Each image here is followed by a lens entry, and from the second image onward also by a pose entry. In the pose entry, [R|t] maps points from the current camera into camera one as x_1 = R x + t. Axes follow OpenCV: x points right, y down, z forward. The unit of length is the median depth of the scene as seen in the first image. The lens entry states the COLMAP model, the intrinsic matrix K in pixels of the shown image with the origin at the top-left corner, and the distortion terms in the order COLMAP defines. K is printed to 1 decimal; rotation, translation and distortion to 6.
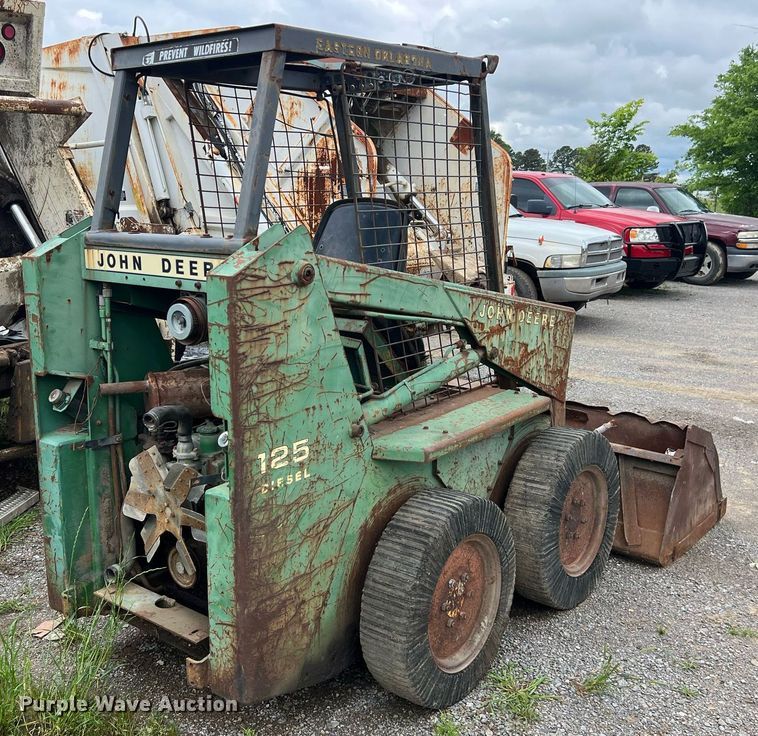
lens RADIAL K [[871.6, 0, 377.9], [0, 871.6, 353.2], [0, 0, 1]] dist [0.107048, -0.022709]
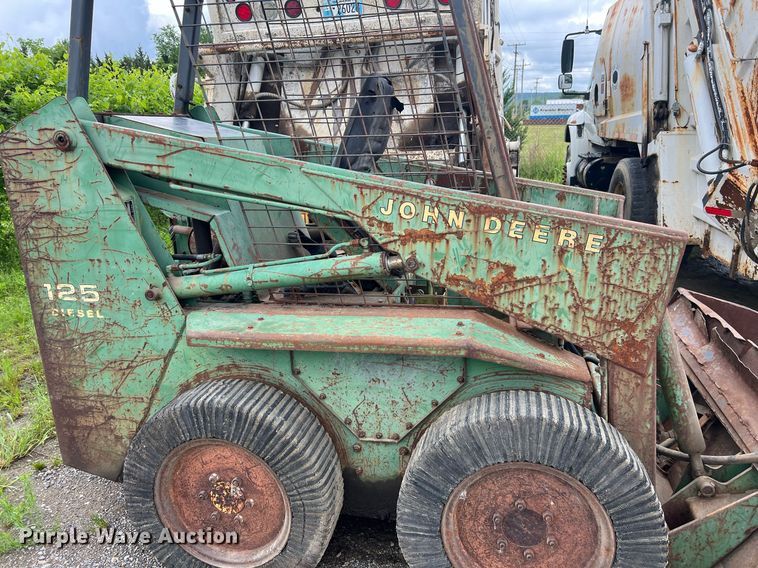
lens RADIAL K [[583.4, 0, 380.2], [0, 583.4, 278.9], [0, 0, 1]] dist [0.064303, -0.083800]
pose [[0.437089, 0.210258, -0.874497, 0.771570], [-0.134816, 0.976623, 0.167429, -0.093690], [0.889257, 0.044715, 0.455217, 0.975870]]
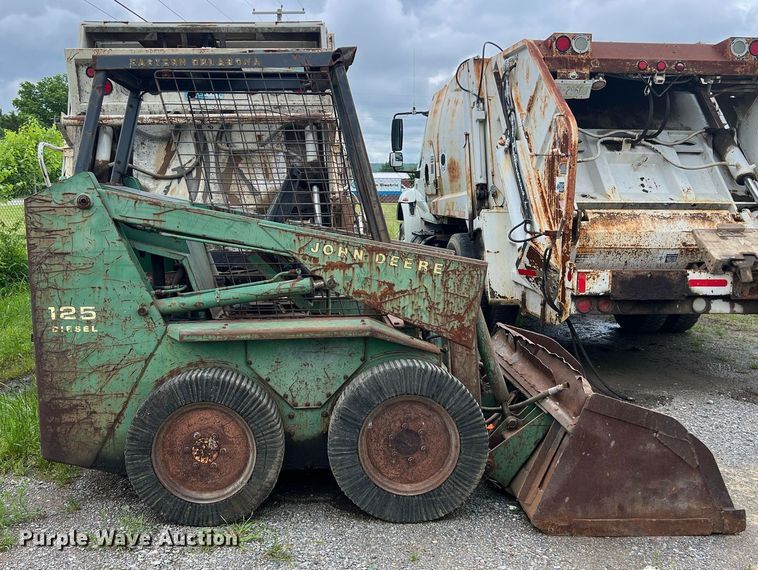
lens RADIAL K [[789.0, 0, 379.0], [0, 789.0, 285.0], [0, 0, 1]] dist [0.177736, -0.430904]
pose [[0.671954, 0.075963, -0.736687, 1.328966], [-0.130633, 0.991286, -0.016939, 0.016198], [0.728981, 0.107618, 0.676022, 0.388811]]
